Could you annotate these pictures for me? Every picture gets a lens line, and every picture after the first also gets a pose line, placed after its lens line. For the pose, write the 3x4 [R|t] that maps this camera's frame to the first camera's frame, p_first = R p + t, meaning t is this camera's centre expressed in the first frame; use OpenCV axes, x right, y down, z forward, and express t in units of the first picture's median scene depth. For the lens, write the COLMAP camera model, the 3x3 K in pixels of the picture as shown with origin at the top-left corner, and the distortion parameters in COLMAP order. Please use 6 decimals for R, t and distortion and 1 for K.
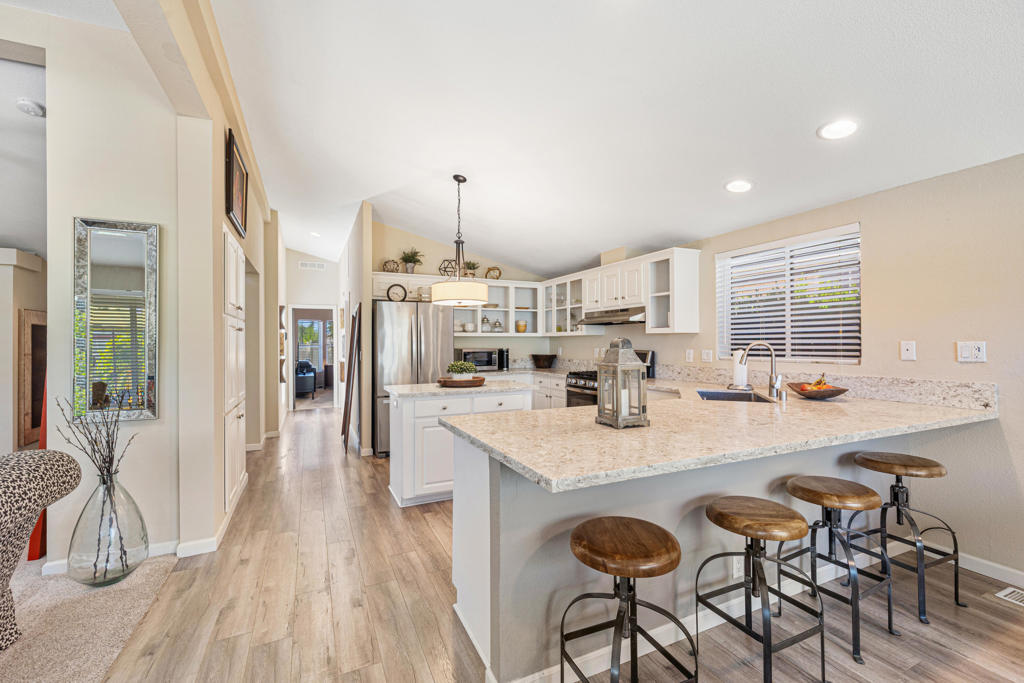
lens RADIAL K [[434.0, 0, 509.5], [0, 434.0, 329.2], [0, 0, 1]] dist [-0.000016, 0.000351]
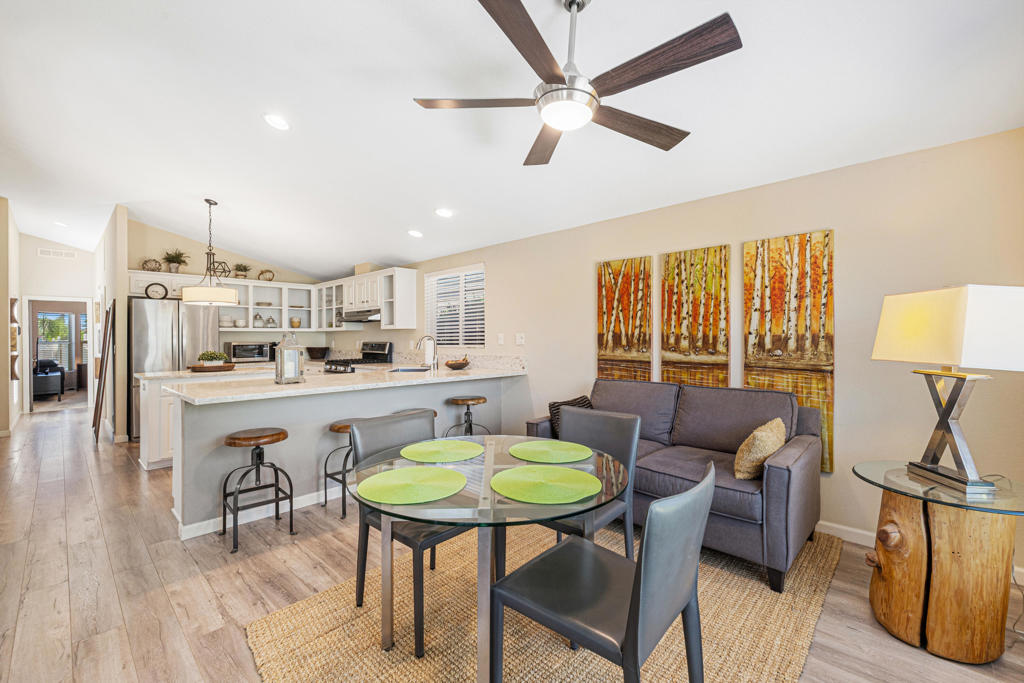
lens RADIAL K [[434.0, 0, 509.5], [0, 434.0, 329.2], [0, 0, 1]] dist [-0.000016, 0.000351]
pose [[0.931463, 0.003703, 0.363818, 0.155081], [-0.006968, 0.999946, 0.007660, -0.002338], [-0.363770, -0.009670, 0.931439, -0.309281]]
